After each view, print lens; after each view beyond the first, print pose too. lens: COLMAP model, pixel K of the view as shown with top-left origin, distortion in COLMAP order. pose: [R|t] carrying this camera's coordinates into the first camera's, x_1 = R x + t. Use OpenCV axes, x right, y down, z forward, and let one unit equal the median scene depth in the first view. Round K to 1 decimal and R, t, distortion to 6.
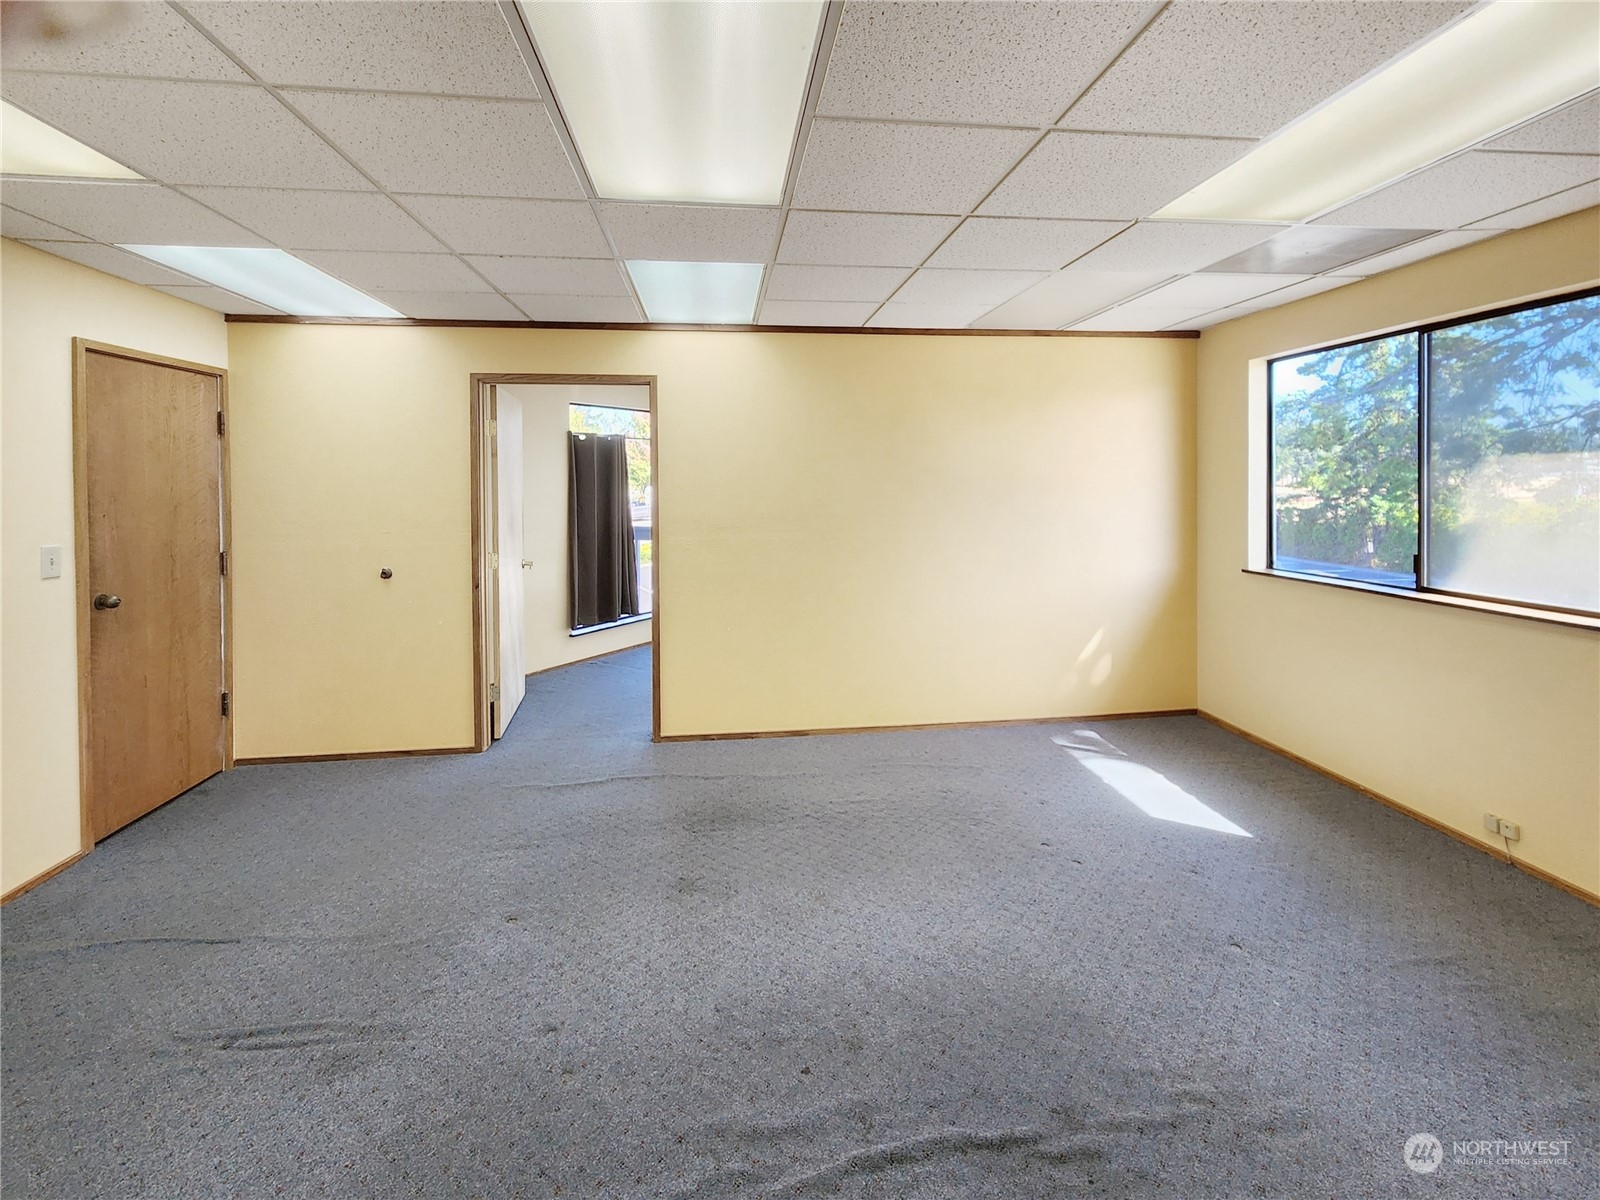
lens RADIAL K [[740.4, 0, 800.0], [0, 740.4, 600.0], [0, 0, 1]] dist [0.003117, 0.000376]
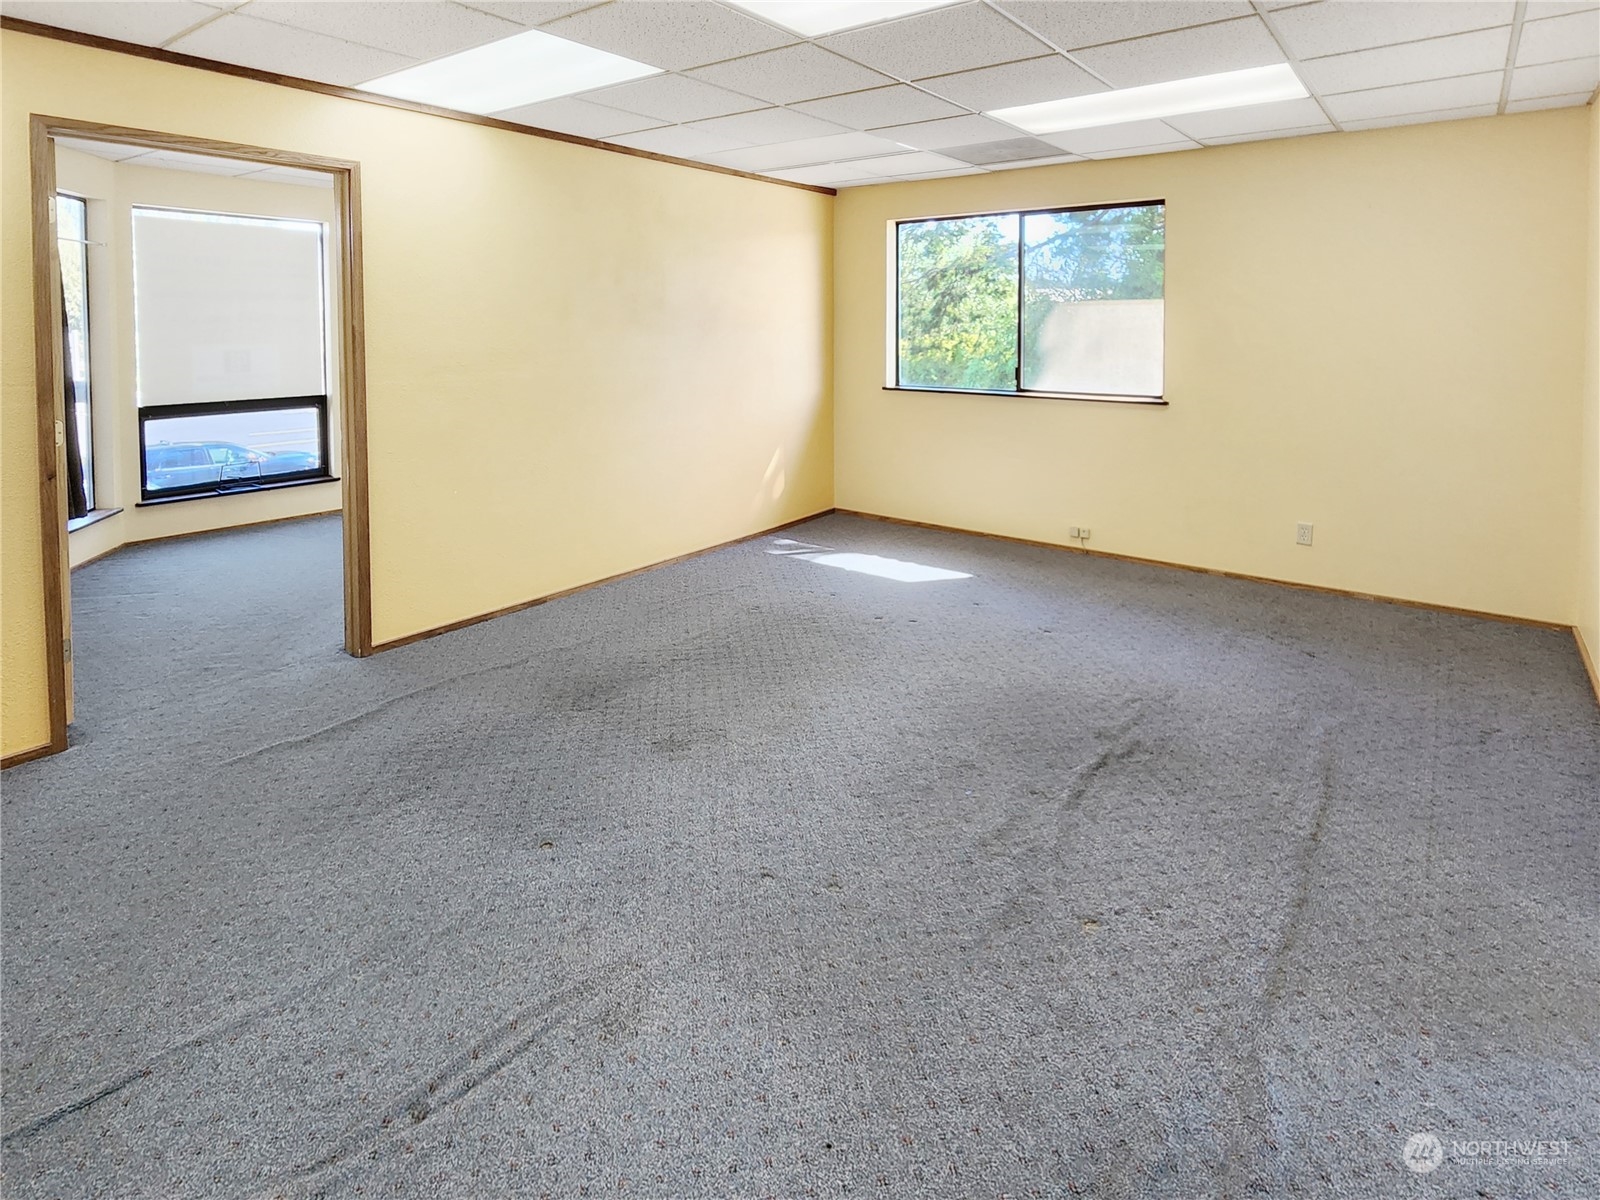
lens RADIAL K [[806.3, 0, 797.2], [0, 806.3, 508.8], [0, 0, 1]] dist [0.000757, 0.001472]
pose [[0.709461, -0.150161, 0.688561, -0.632036], [0.104050, 0.988648, 0.108395, -0.002531], [-0.697021, -0.005257, 0.717032, 0.144052]]
